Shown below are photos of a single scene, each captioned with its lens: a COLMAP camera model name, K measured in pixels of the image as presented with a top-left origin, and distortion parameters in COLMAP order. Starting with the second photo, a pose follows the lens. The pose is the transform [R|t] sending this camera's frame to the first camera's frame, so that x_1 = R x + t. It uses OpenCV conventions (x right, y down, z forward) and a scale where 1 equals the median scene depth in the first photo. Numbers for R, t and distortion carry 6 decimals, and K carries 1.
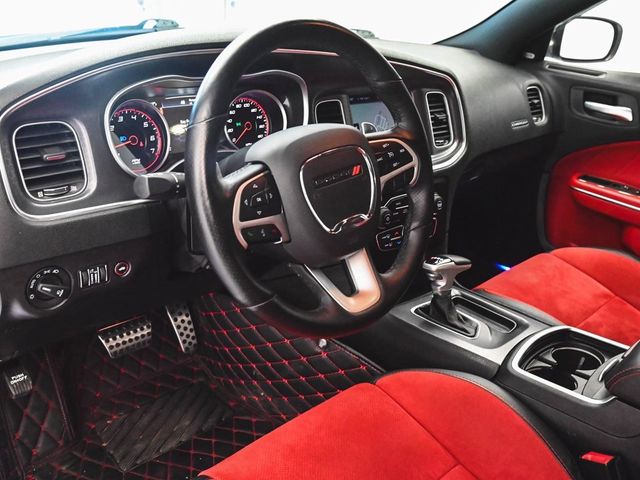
lens RADIAL K [[573.2, 0, 320.0], [0, 573.2, 240.0], [0, 0, 1]] dist [-0.038882, -0.002070]
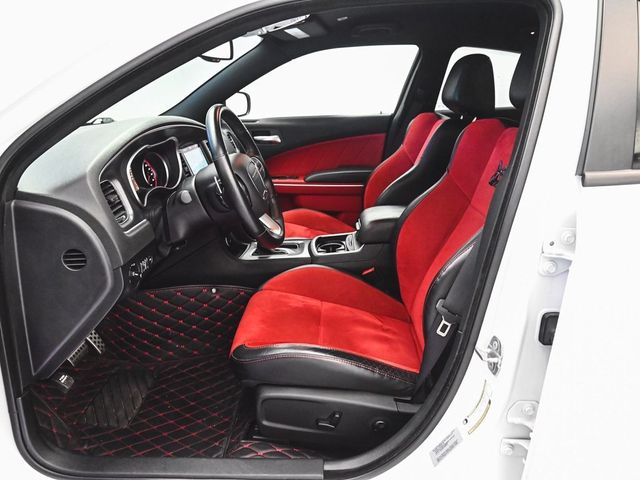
lens RADIAL K [[453.1, 0, 320.0], [0, 453.1, 240.0], [0, 0, 1]] dist [-0.009827, -0.007151]
pose [[0.708714, -0.300471, 0.638311, -0.577814], [0.336958, 0.939067, 0.067922, 0.051614], [-0.619825, 0.166947, 0.766776, -0.252081]]
